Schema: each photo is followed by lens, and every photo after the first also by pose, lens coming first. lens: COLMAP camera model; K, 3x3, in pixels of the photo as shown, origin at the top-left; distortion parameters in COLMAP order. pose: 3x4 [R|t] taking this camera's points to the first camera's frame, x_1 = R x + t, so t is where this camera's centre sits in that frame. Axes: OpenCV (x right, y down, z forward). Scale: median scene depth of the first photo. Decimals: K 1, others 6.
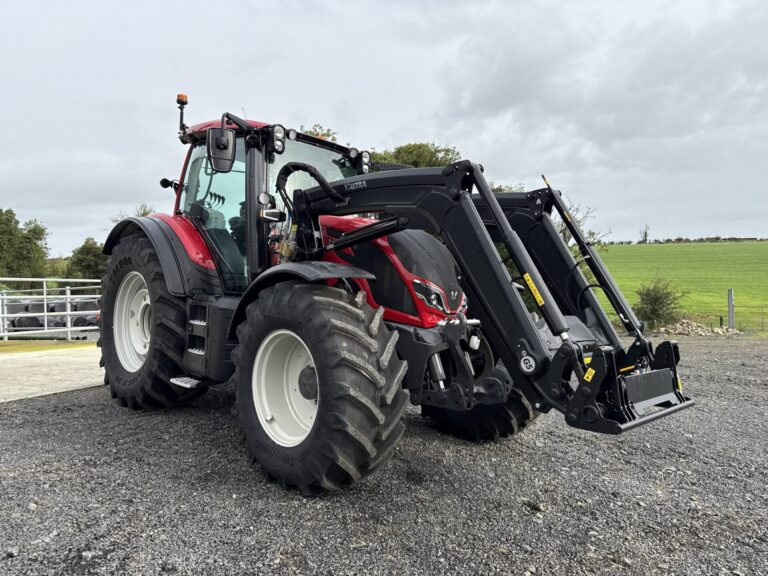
lens RADIAL K [[545.4, 0, 384.0], [0, 545.4, 288.0], [0, 0, 1]] dist [0.006022, 0.000366]
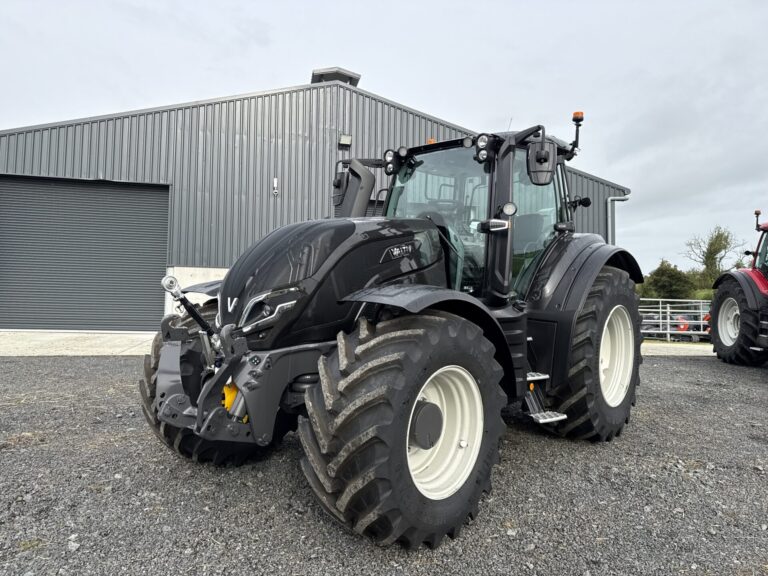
lens RADIAL K [[545.4, 0, 384.0], [0, 545.4, 288.0], [0, 0, 1]] dist [0.006022, 0.000366]
pose [[0.576939, -0.002418, -0.816784, 0.476312], [-0.024698, 0.999487, -0.020404, 0.007644], [0.816414, 0.031945, 0.576583, -1.262979]]
